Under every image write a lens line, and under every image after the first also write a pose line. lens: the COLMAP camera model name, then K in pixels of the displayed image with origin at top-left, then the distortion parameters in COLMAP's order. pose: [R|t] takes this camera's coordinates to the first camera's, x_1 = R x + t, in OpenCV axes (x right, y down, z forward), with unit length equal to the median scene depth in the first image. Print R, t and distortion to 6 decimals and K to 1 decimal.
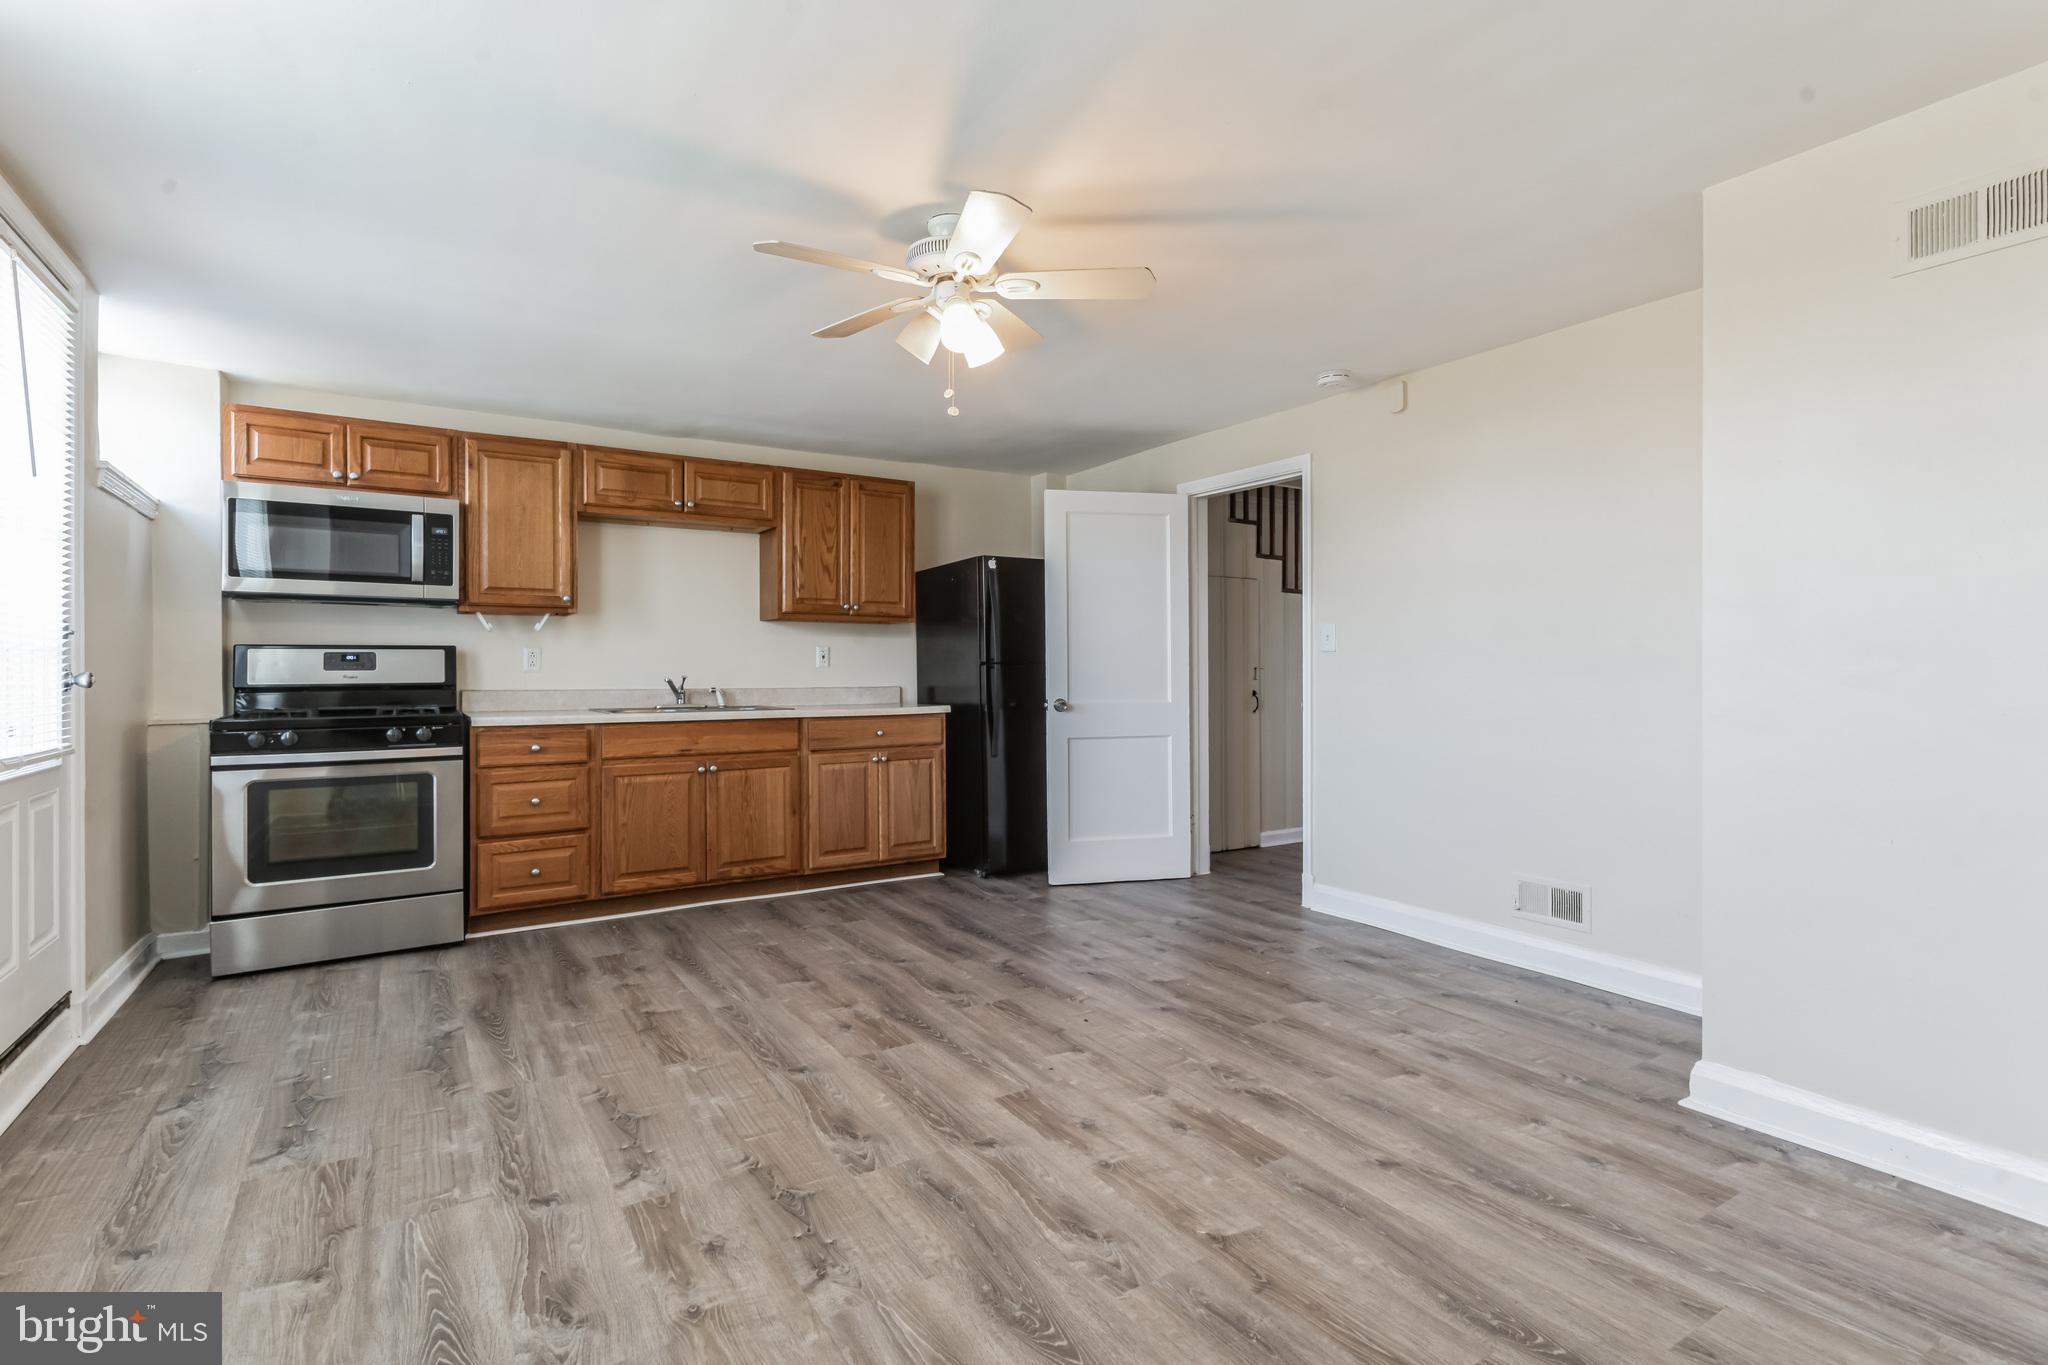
lens RADIAL K [[953.0, 0, 1034.0], [0, 953.0, 668.0], [0, 0, 1]] dist [0.005270, 0.000291]
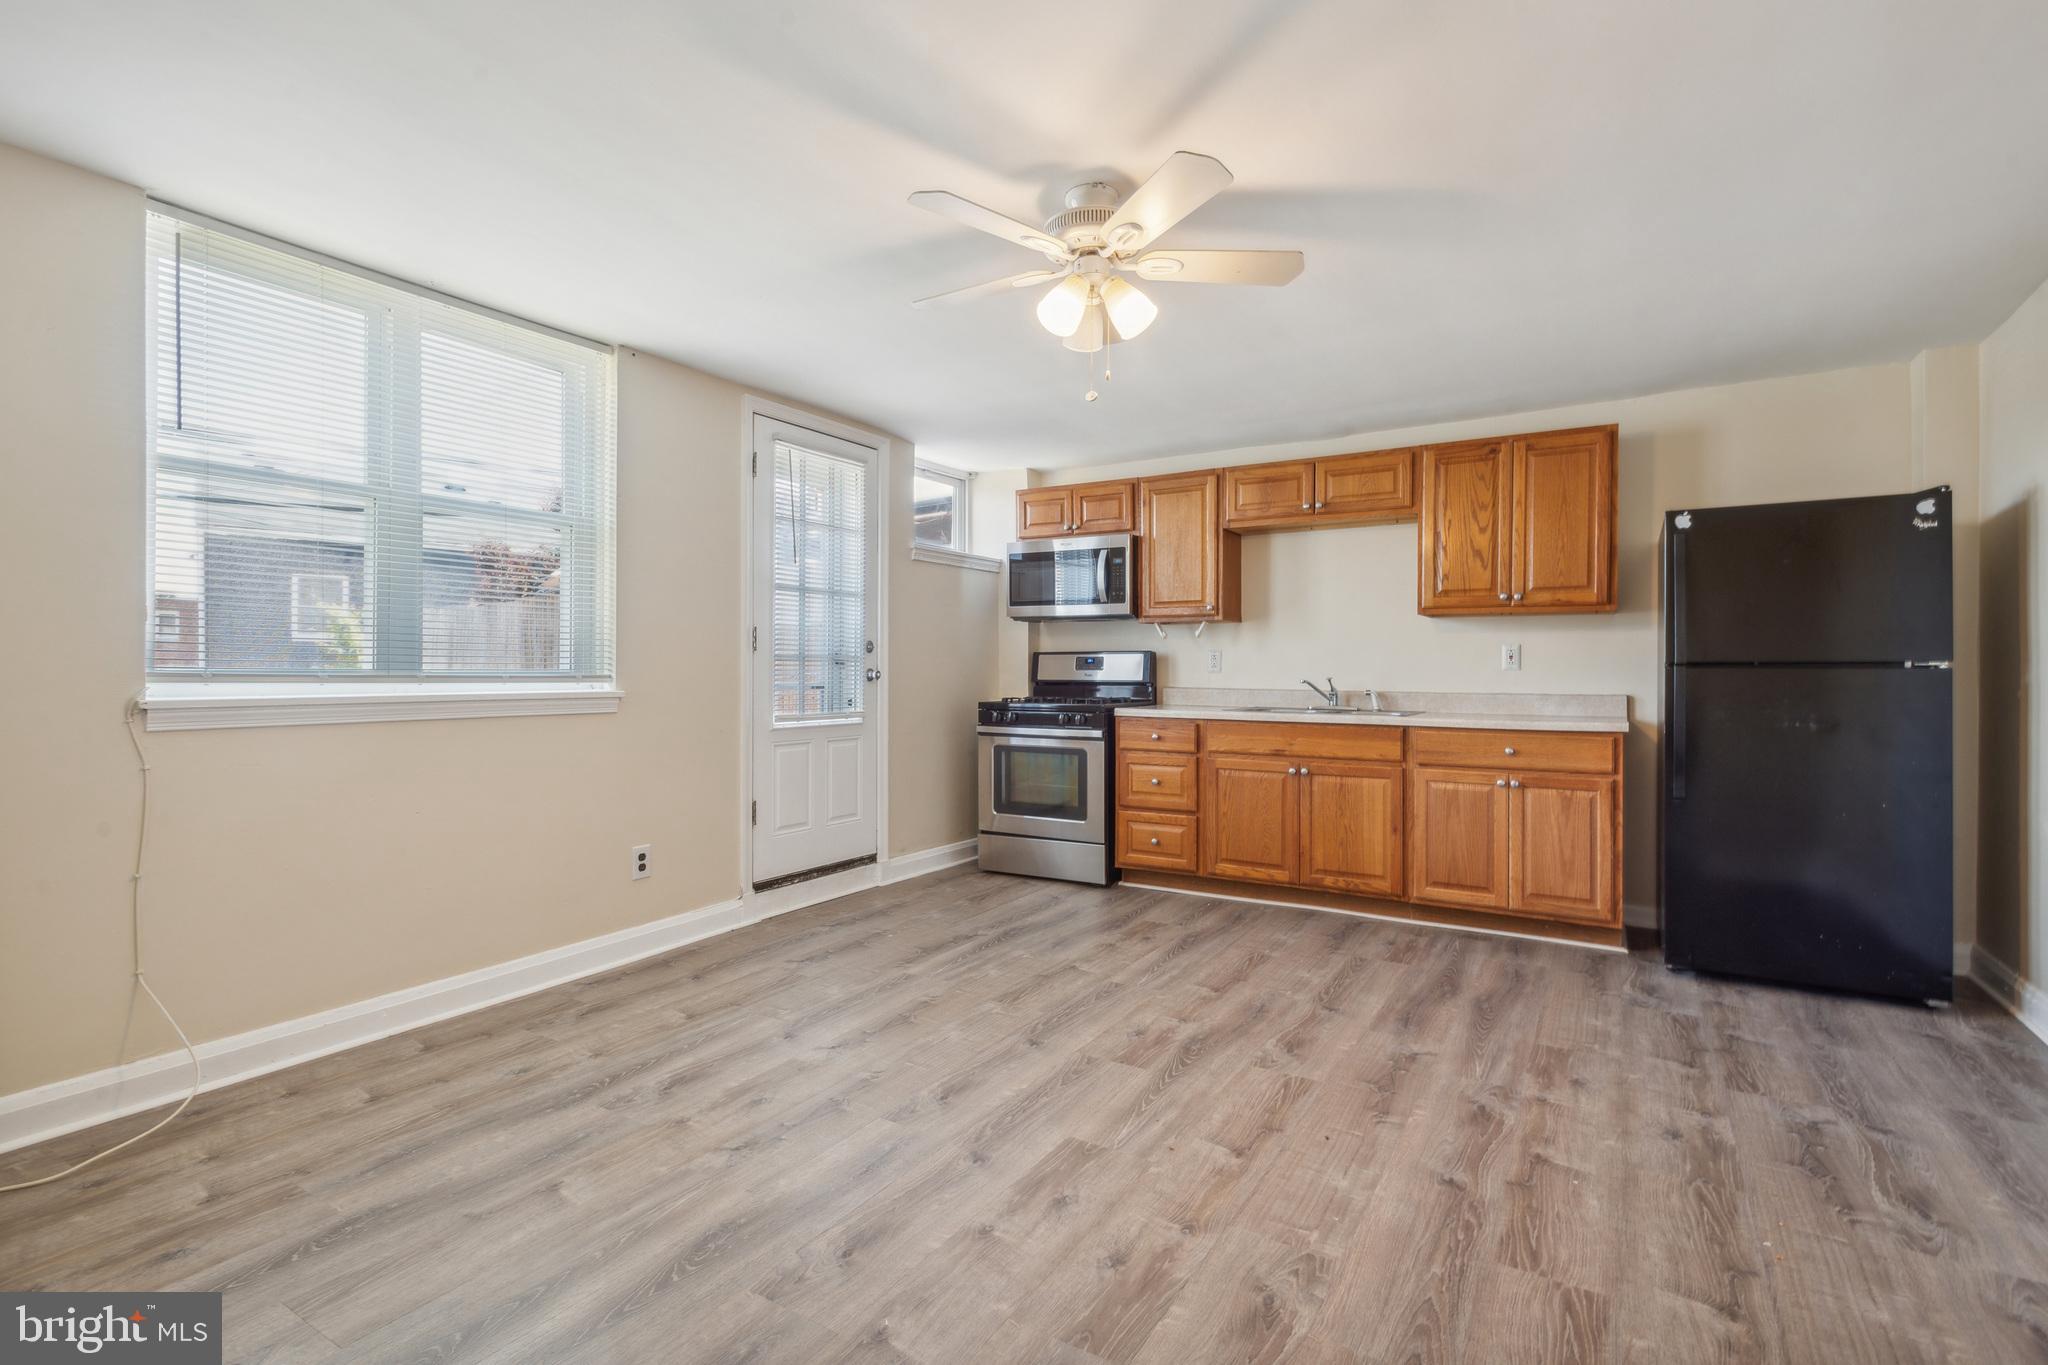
lens RADIAL K [[953.0, 0, 1034.0], [0, 953.0, 668.0], [0, 0, 1]] dist [0.005270, 0.000291]
pose [[0.445971, 0.002562, -0.895044, 0.459710], [-0.004487, 0.999990, 0.000627, -0.001024], [0.895036, 0.003736, 0.445978, 0.334323]]
